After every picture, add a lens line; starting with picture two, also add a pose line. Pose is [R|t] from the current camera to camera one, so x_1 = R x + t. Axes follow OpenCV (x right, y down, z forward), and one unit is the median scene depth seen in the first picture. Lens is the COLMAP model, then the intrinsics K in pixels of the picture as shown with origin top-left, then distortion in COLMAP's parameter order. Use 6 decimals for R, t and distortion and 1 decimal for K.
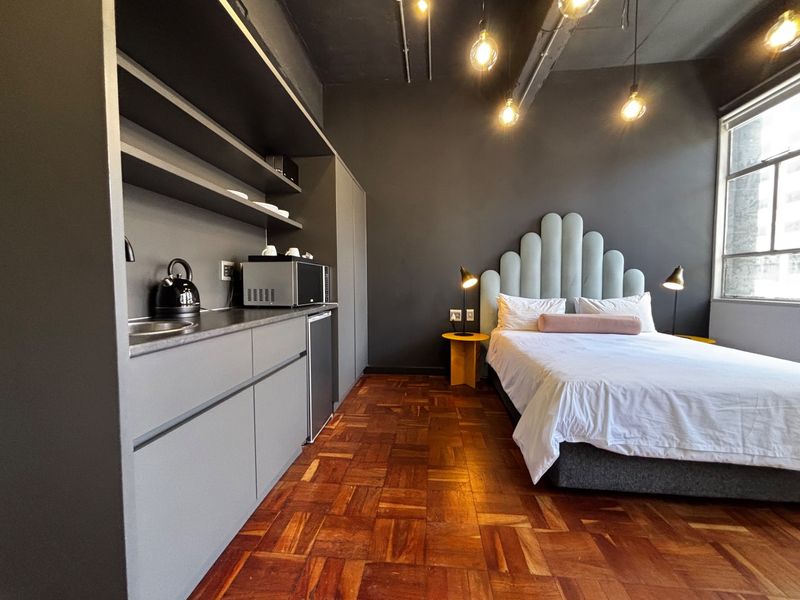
lens RADIAL K [[361.9, 0, 400.0], [0, 361.9, 300.0], [0, 0, 1]] dist [0.005542, 0.000477]
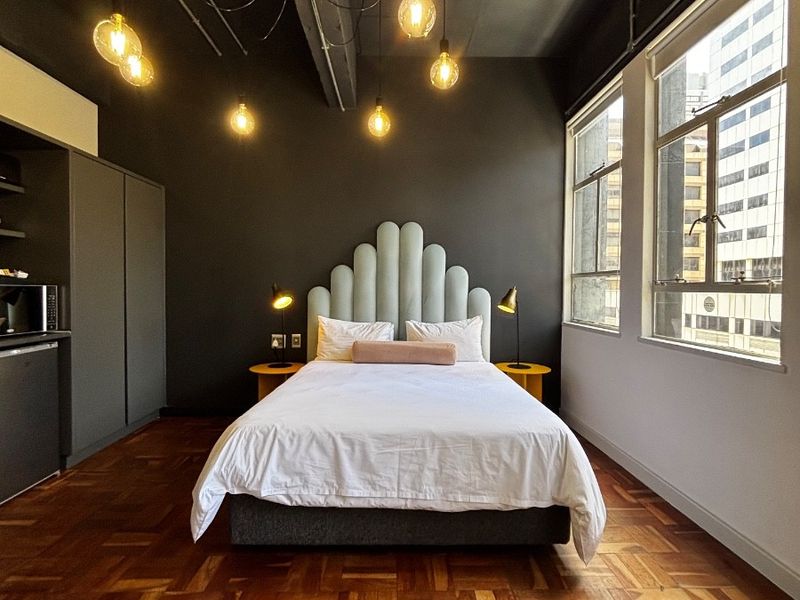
lens RADIAL K [[473.3, 0, 394.5], [0, 473.3, 300.3], [0, 0, 1]] dist [-0.004110, -0.000714]
pose [[0.991320, 0.006575, 0.131308, 0.717998], [-0.003382, 0.999693, -0.024526, -0.066018], [-0.131429, 0.023869, 0.991038, -0.239564]]
